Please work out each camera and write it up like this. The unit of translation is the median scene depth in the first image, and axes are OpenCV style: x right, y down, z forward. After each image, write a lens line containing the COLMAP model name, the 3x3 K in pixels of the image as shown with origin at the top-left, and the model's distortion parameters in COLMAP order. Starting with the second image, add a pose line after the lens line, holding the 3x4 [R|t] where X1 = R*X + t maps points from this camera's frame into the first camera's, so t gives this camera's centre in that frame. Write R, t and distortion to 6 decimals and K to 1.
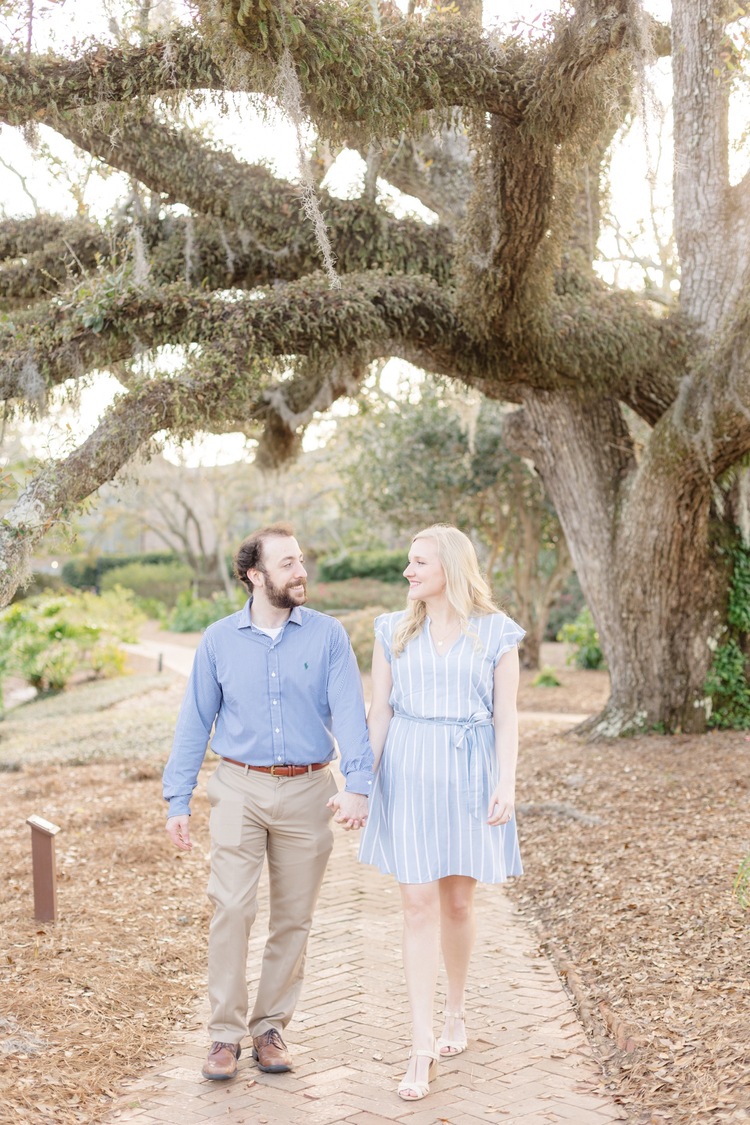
lens RADIAL K [[1664.8, 0, 372.0], [0, 1664.8, 553.9], [0, 0, 1]] dist [0.002896, 0.000000]
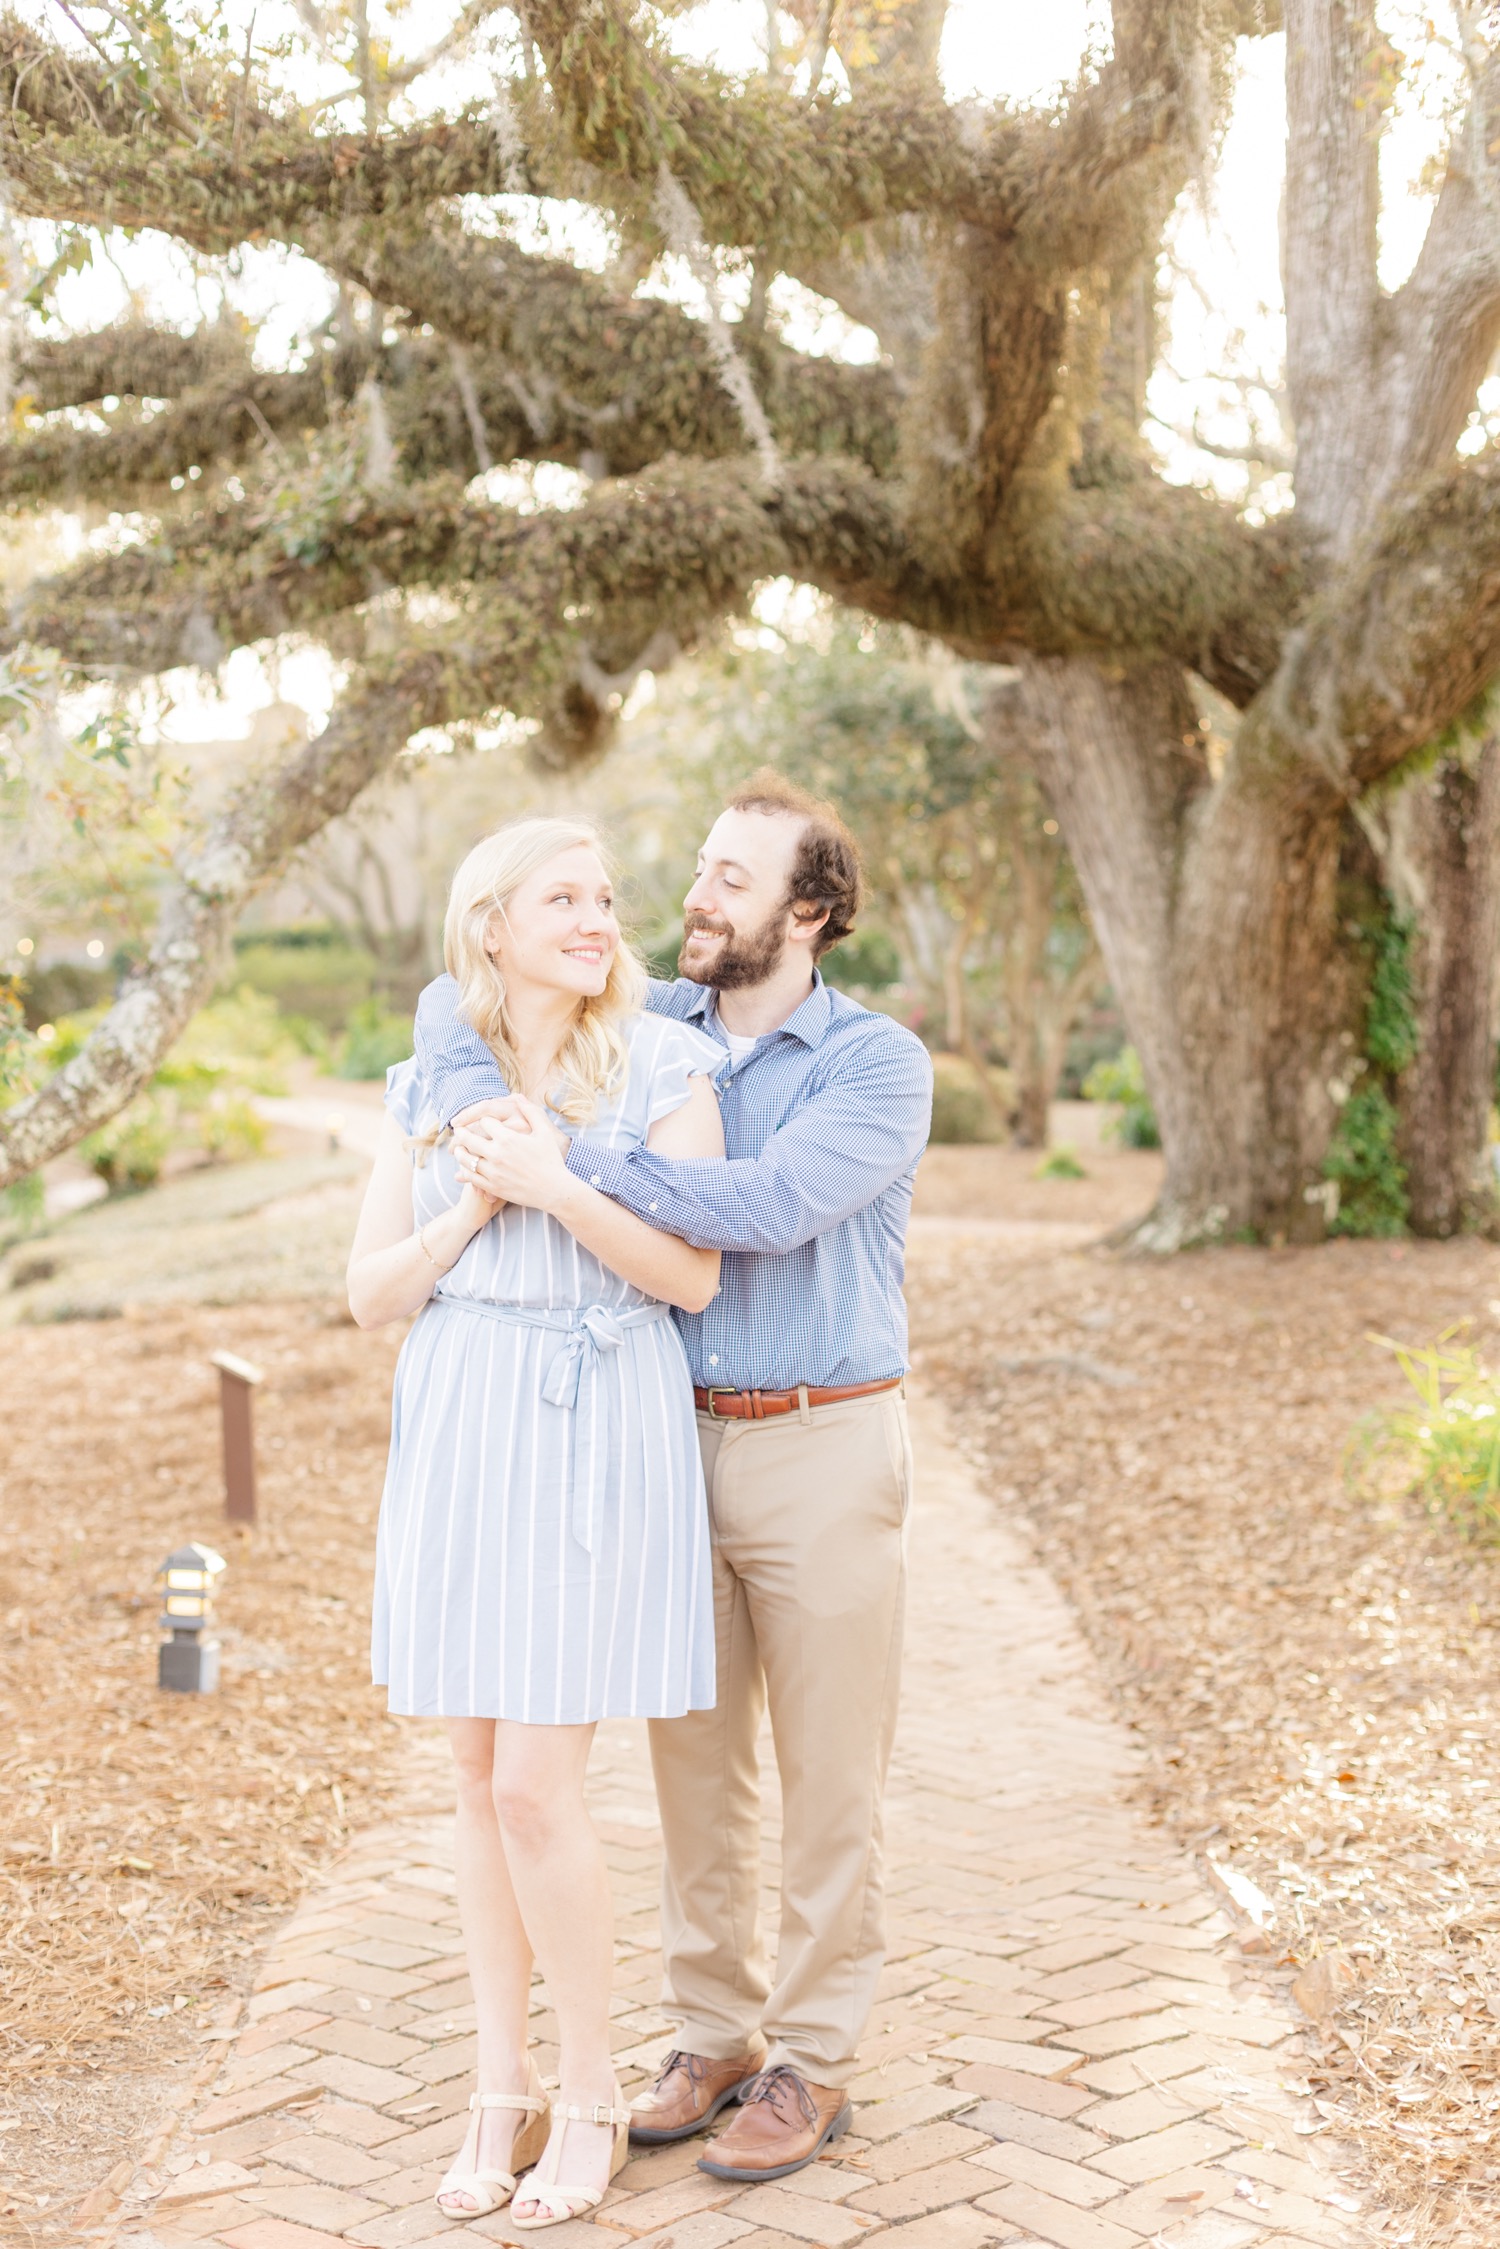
lens RADIAL K [[3328.0, 0, 750.5], [0, 3328.0, 1130.4], [0, 0, 1]] dist [0.002896, 0.000000]
pose [[0.999952, 0.004471, 0.008725, -0.012968], [-0.004988, 0.998177, 0.060143, -0.001450], [-0.008440, -0.060184, 0.998152, -0.187659]]
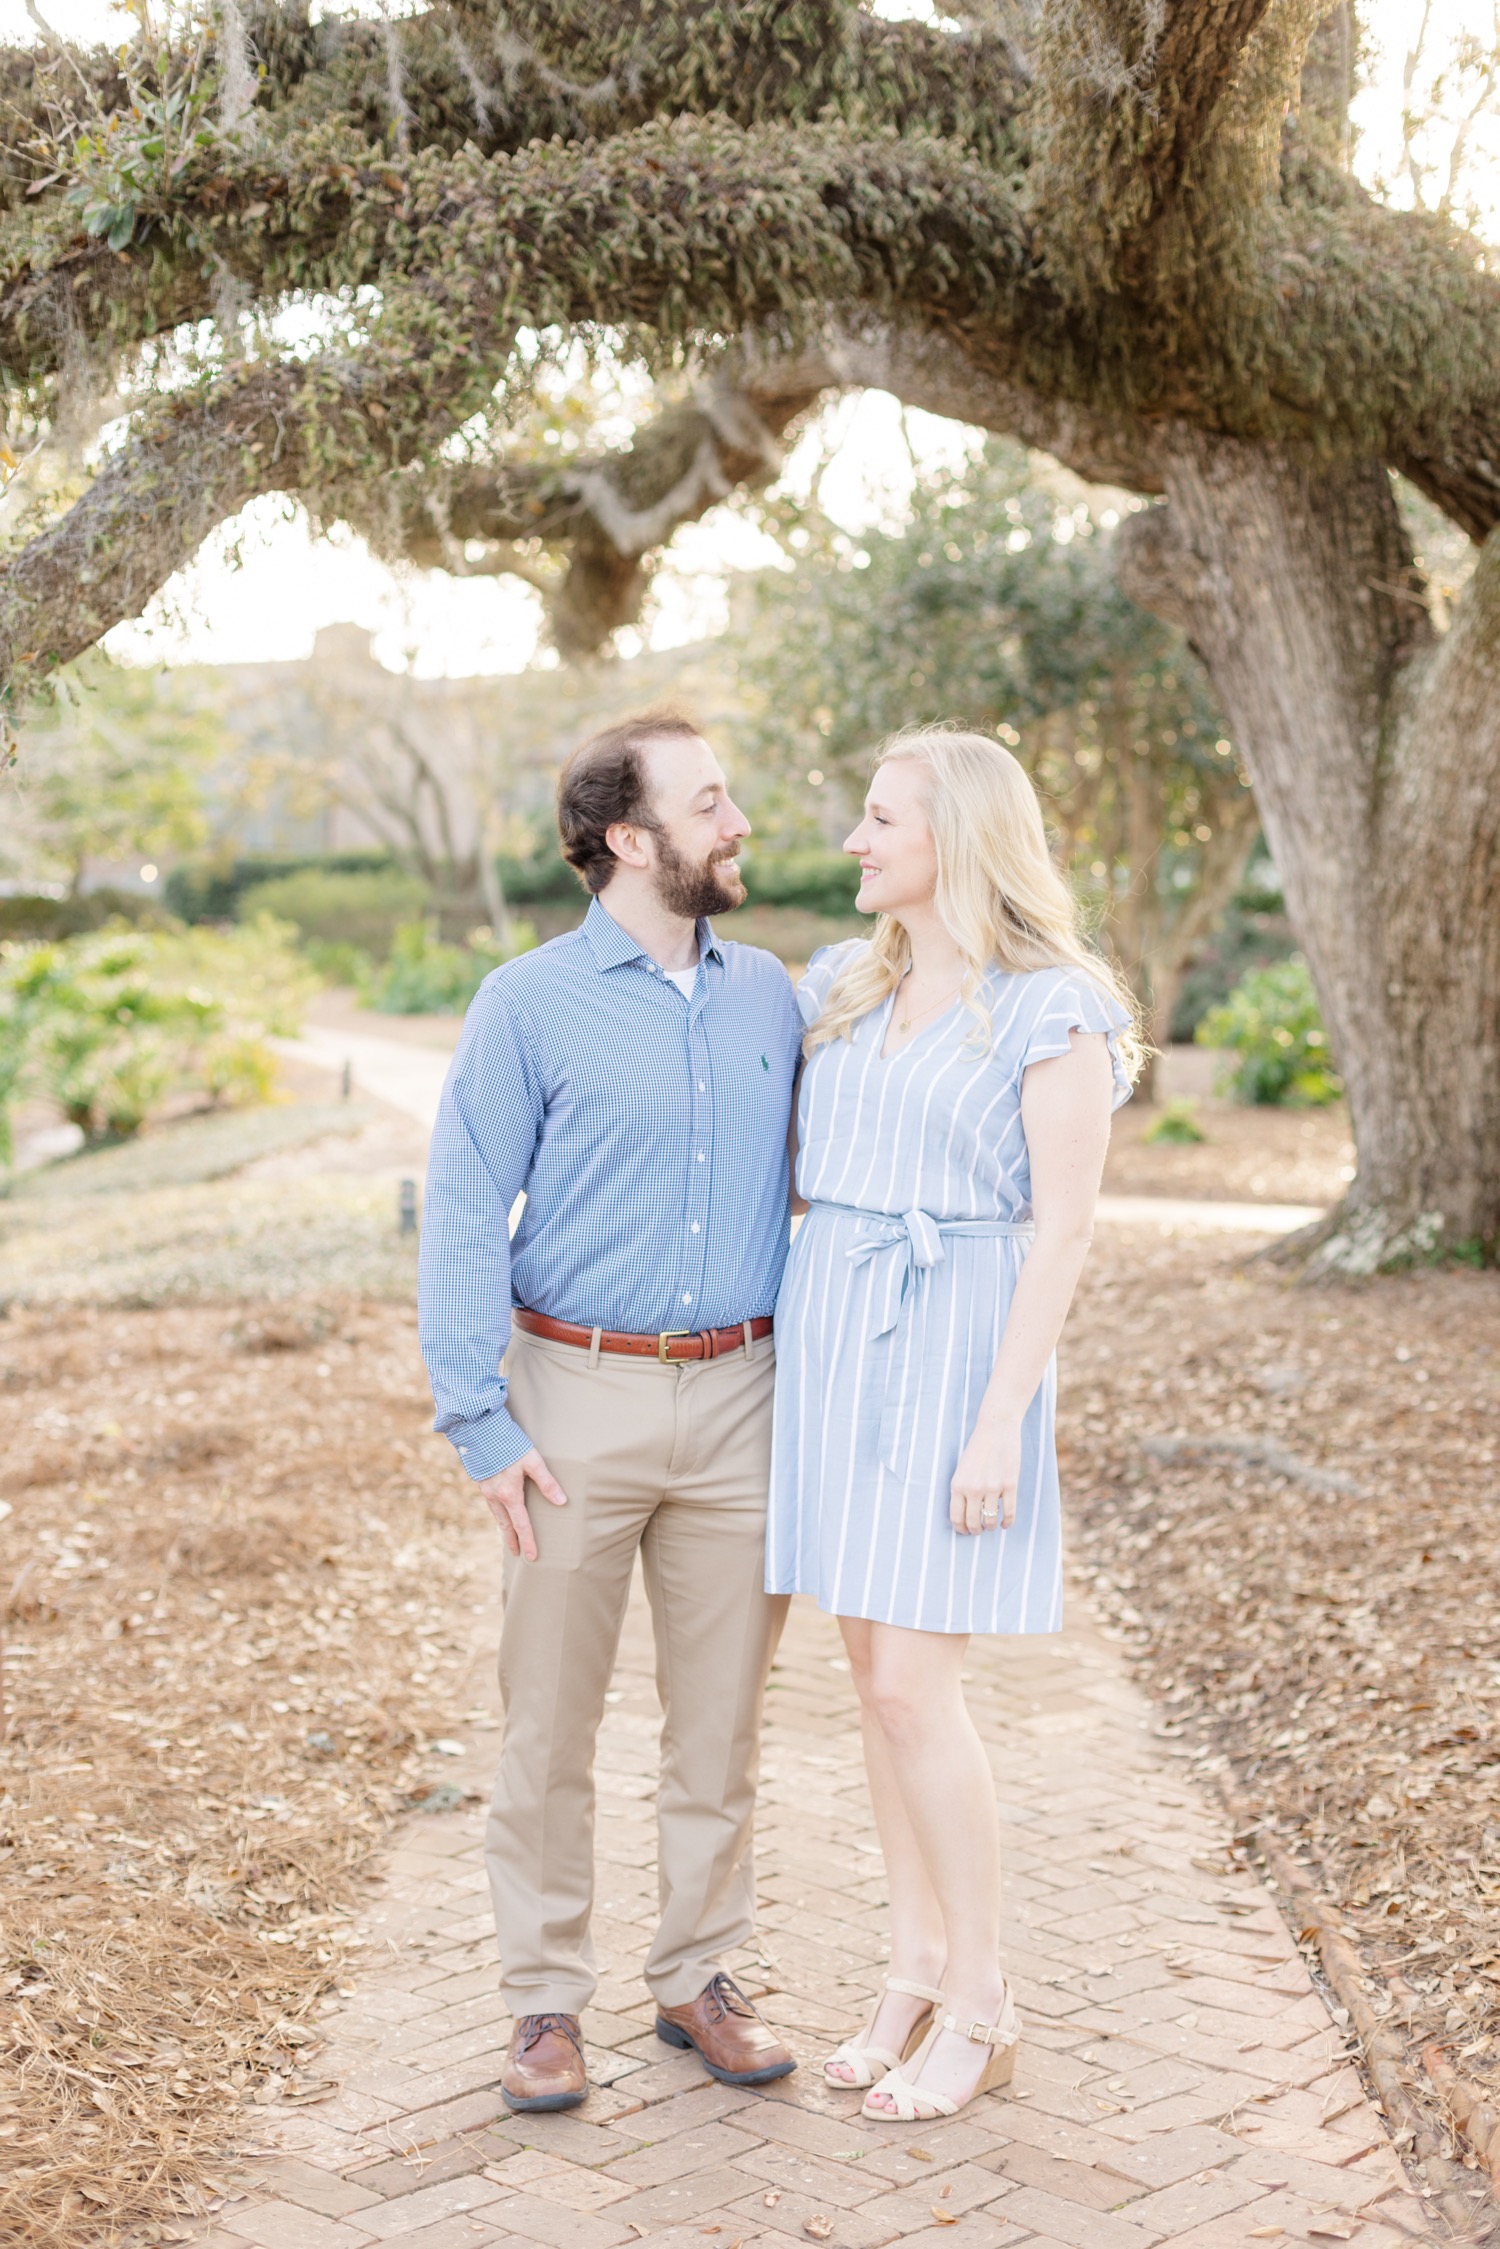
lens RADIAL K [[3328.0, 0, 756.5], [0, 3328.0, 1120.7], [0, 0, 1]] dist [0.002896, 0.000000]
pose [[0.999830, 0.014772, -0.010998, -0.002897], [-0.013877, 0.996900, 0.077442, 0.007833], [0.012108, -0.077276, 0.996936, 0.175203]]
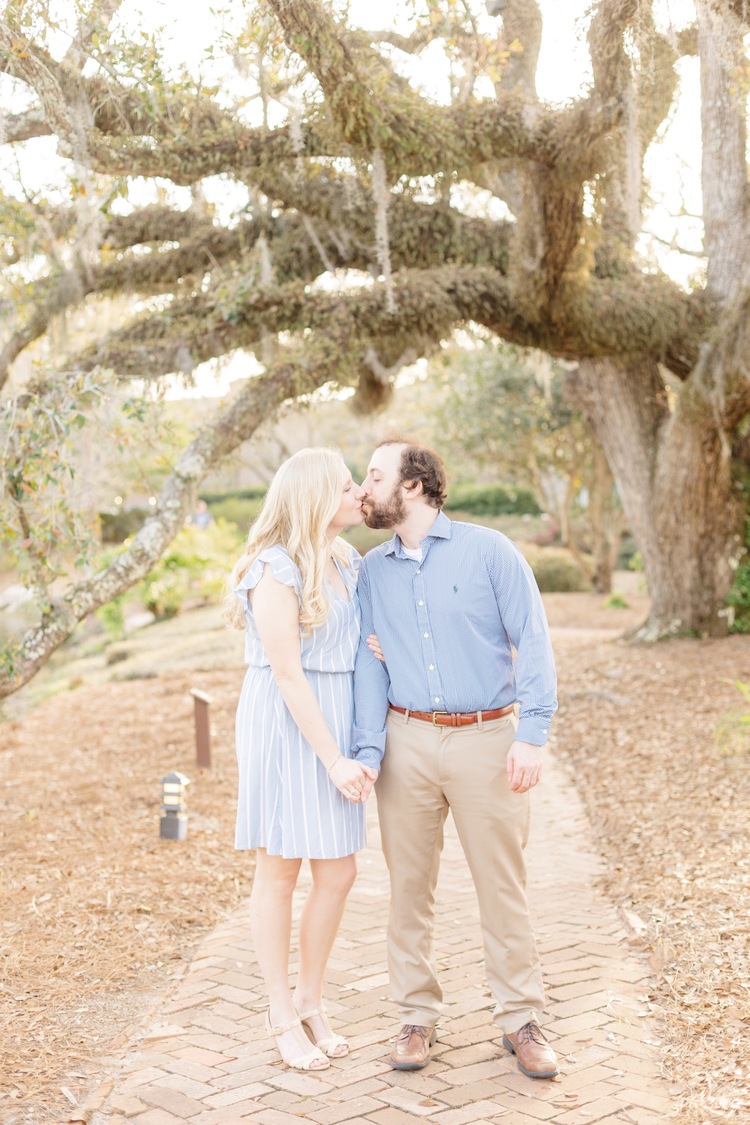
lens RADIAL K [[1664.8, 0, 373.7], [0, 1664.8, 555.6], [0, 0, 1]] dist [0.002896, 0.000000]
pose [[0.998490, -0.005675, -0.054631, 0.011984], [0.007897, 0.999147, 0.040542, -0.003164], [0.054354, -0.040912, 0.997683, -0.257678]]
